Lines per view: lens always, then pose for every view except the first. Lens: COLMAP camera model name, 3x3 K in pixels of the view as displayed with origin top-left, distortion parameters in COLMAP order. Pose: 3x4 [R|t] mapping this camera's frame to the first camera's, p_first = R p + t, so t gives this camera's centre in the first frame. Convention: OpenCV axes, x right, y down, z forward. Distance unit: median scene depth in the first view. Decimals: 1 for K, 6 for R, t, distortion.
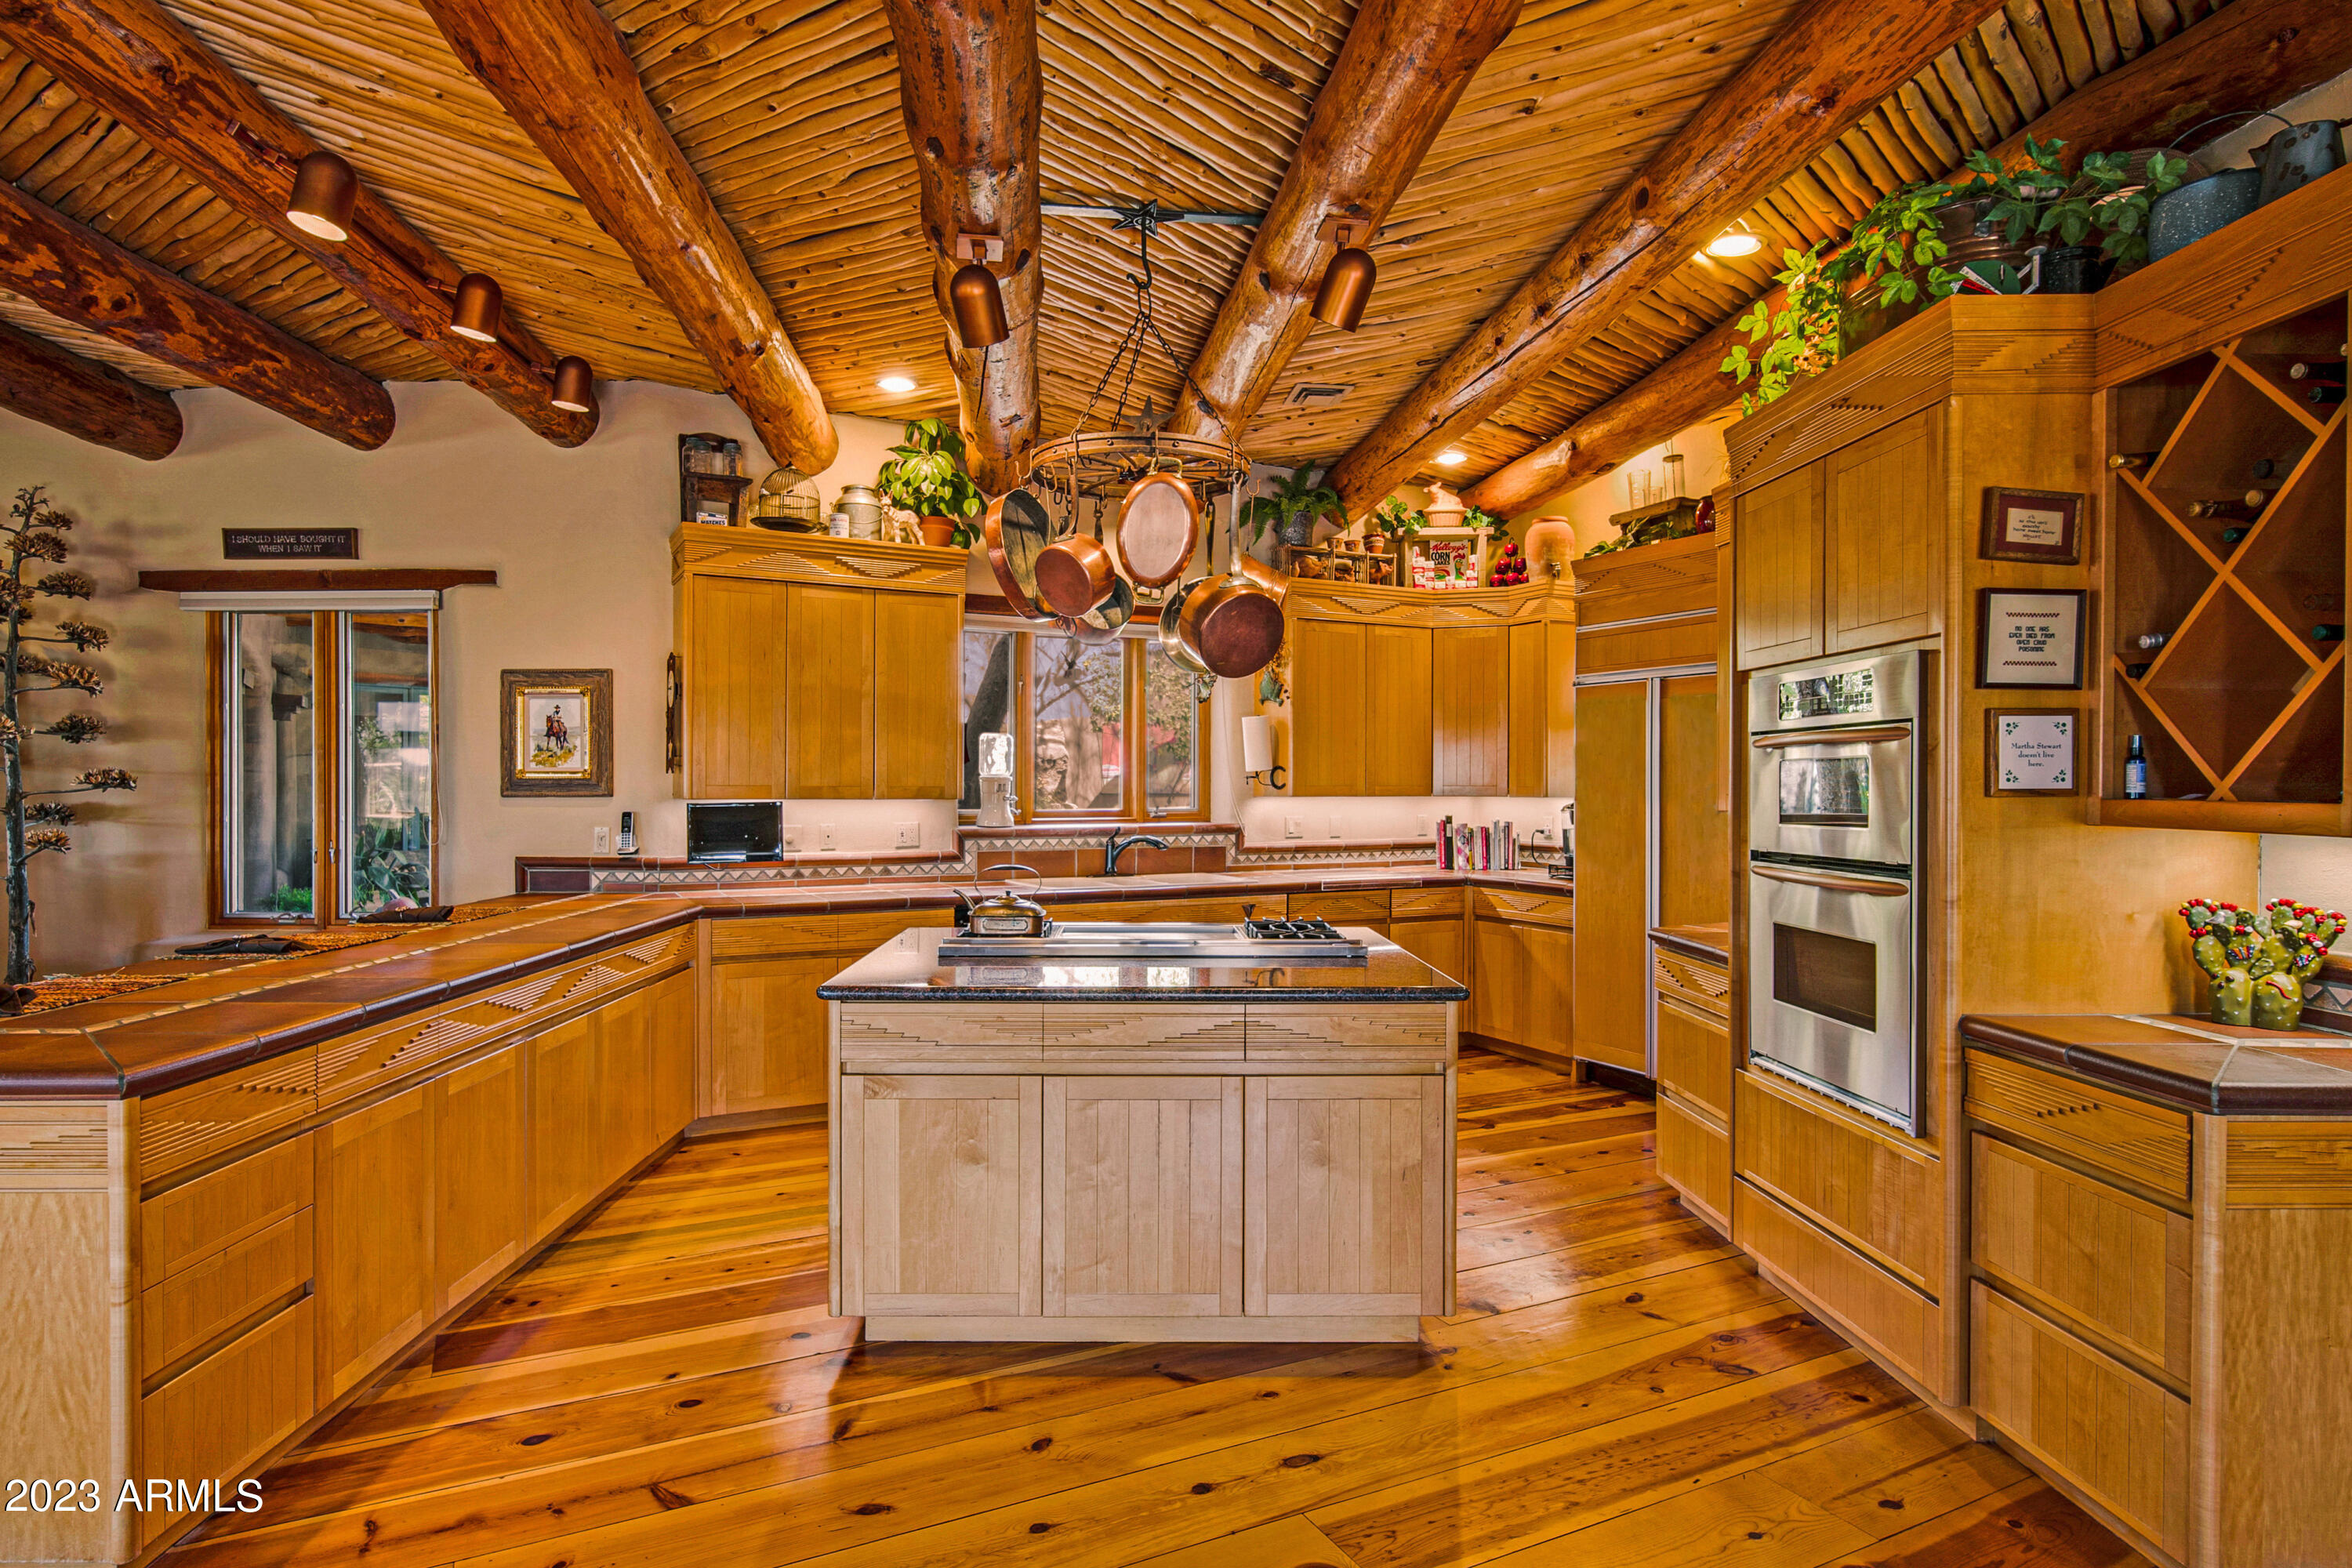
lens RADIAL K [[1259.6, 0, 1103.4], [0, 1259.6, 782.9], [0, 0, 1]] dist [0.004503, -0.001657]
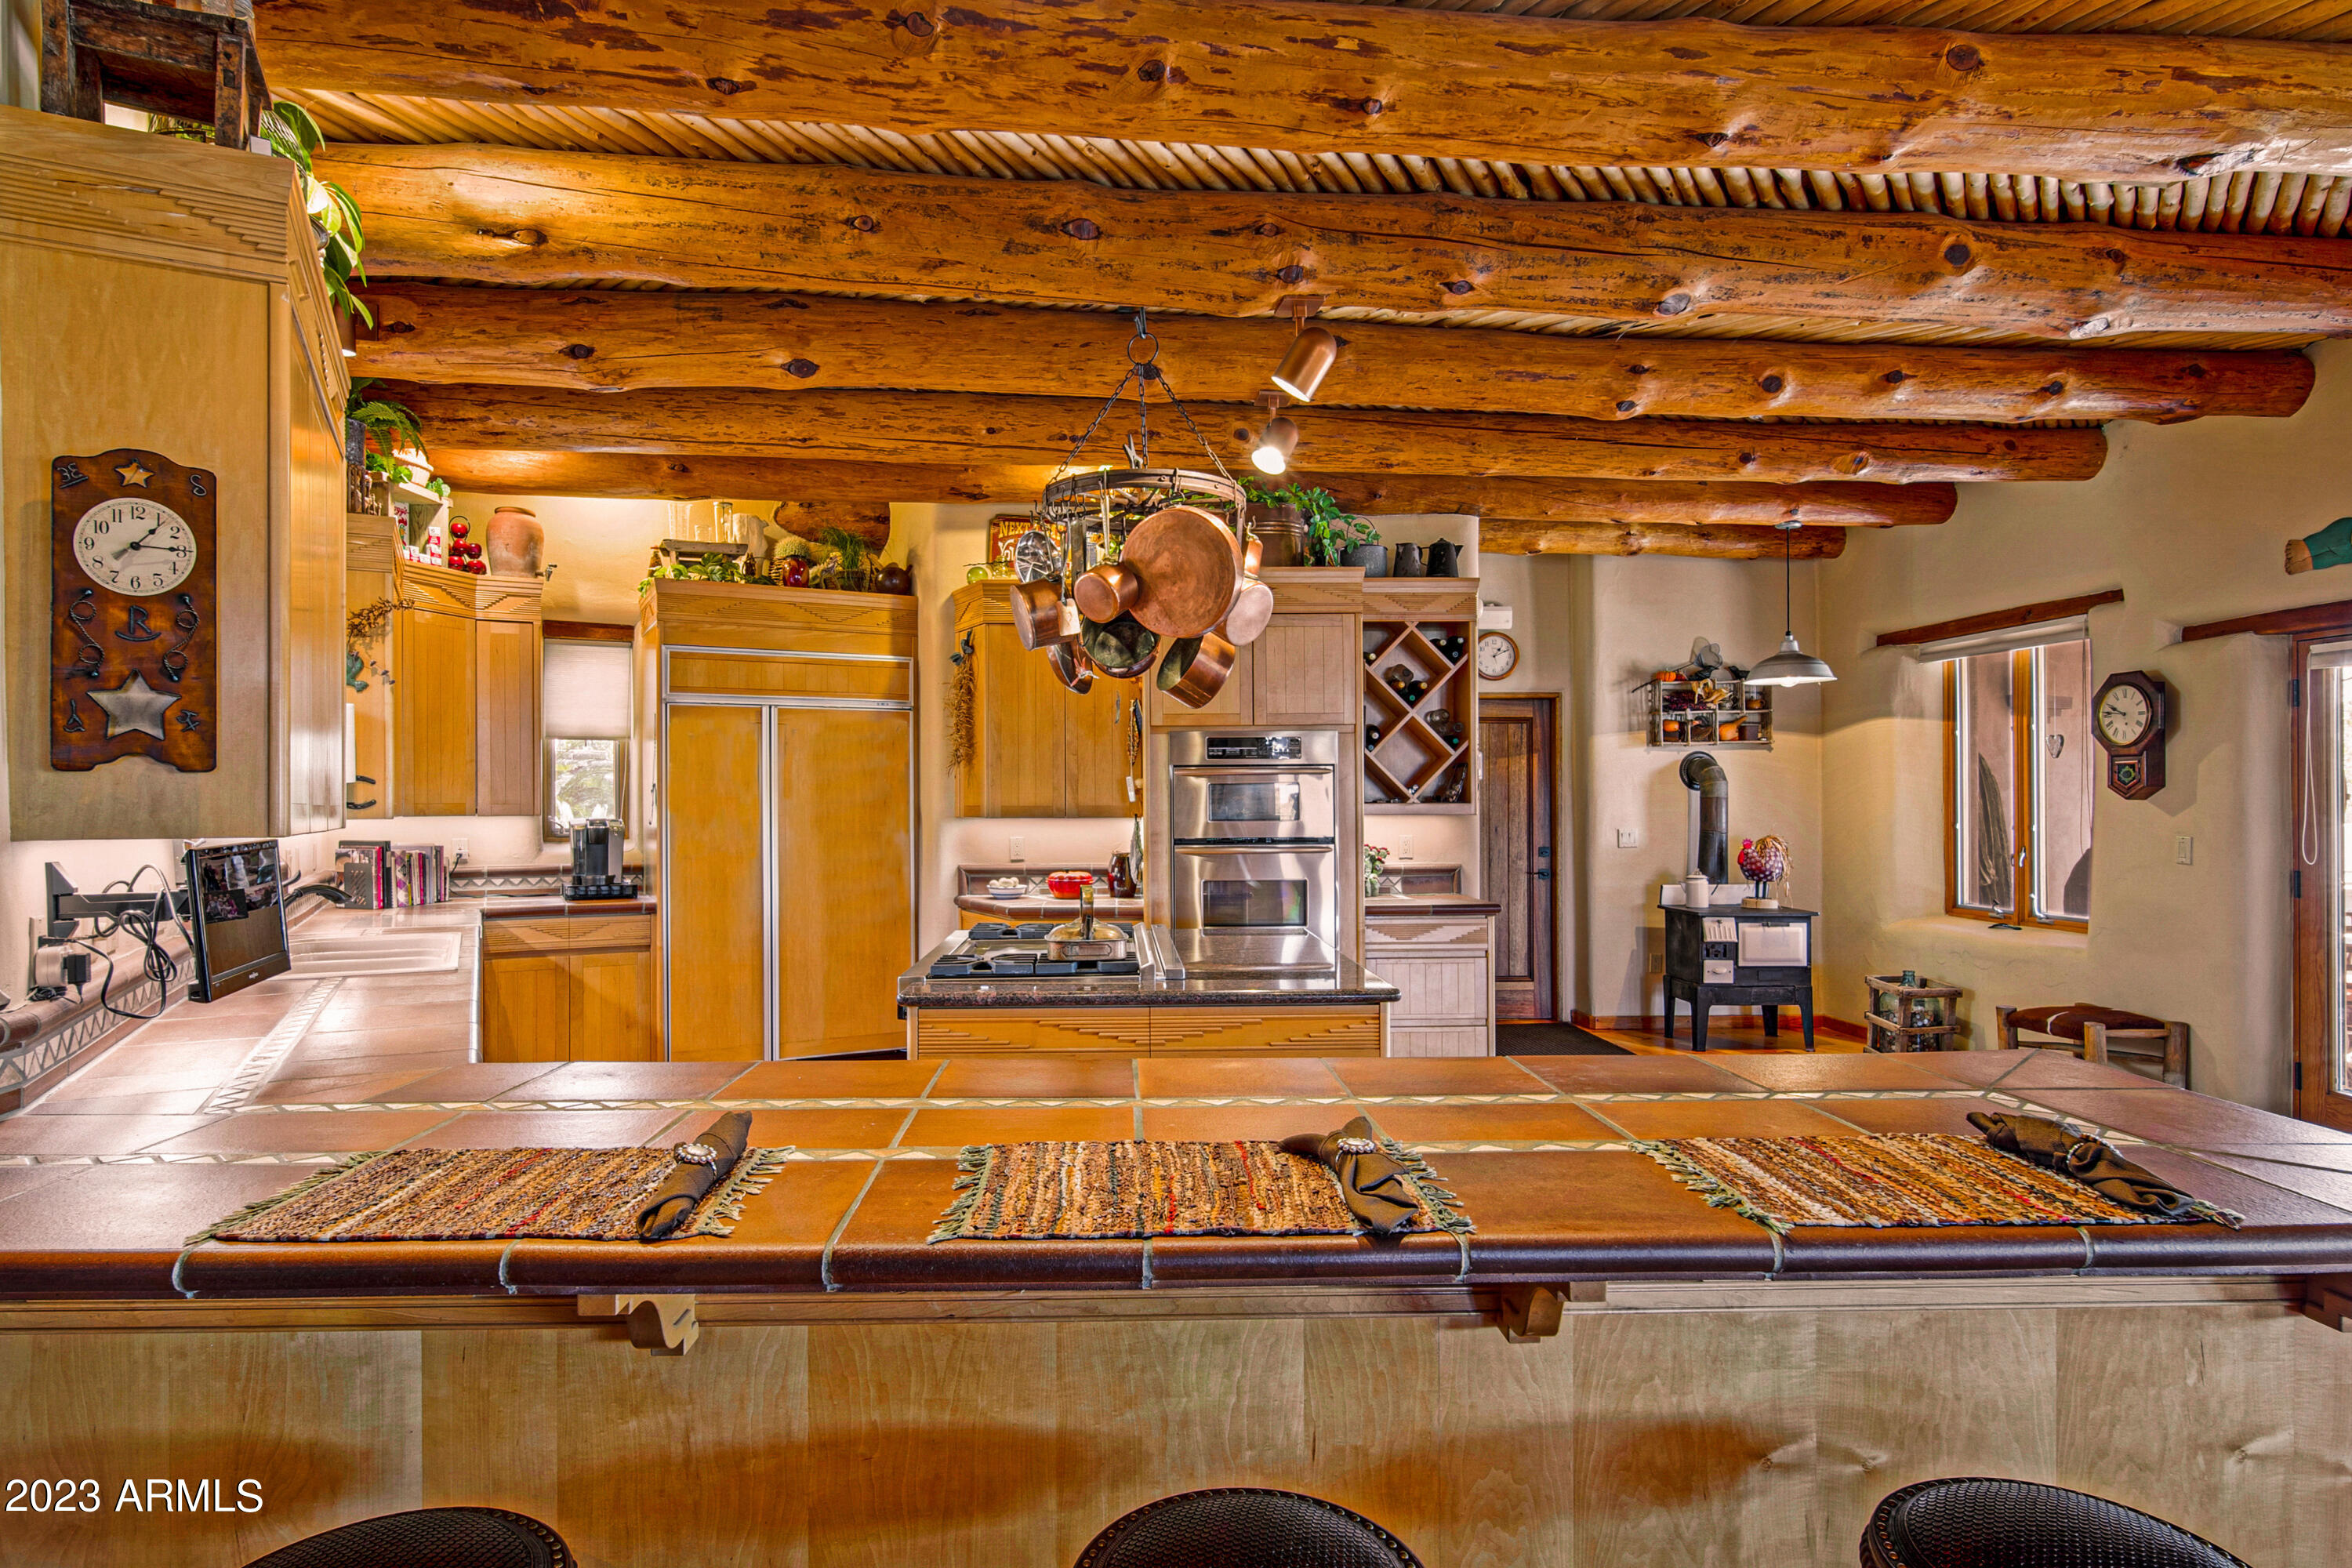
lens RADIAL K [[1259.6, 0, 1160.8], [0, 1259.6, 796.8], [0, 0, 1]] dist [0.004503, -0.001657]
pose [[-0.039742, -0.000373, 0.999210, -0.708070], [0.003530, 0.999994, 0.000514, -0.000568], [-0.999204, 0.003548, -0.039741, 0.703317]]
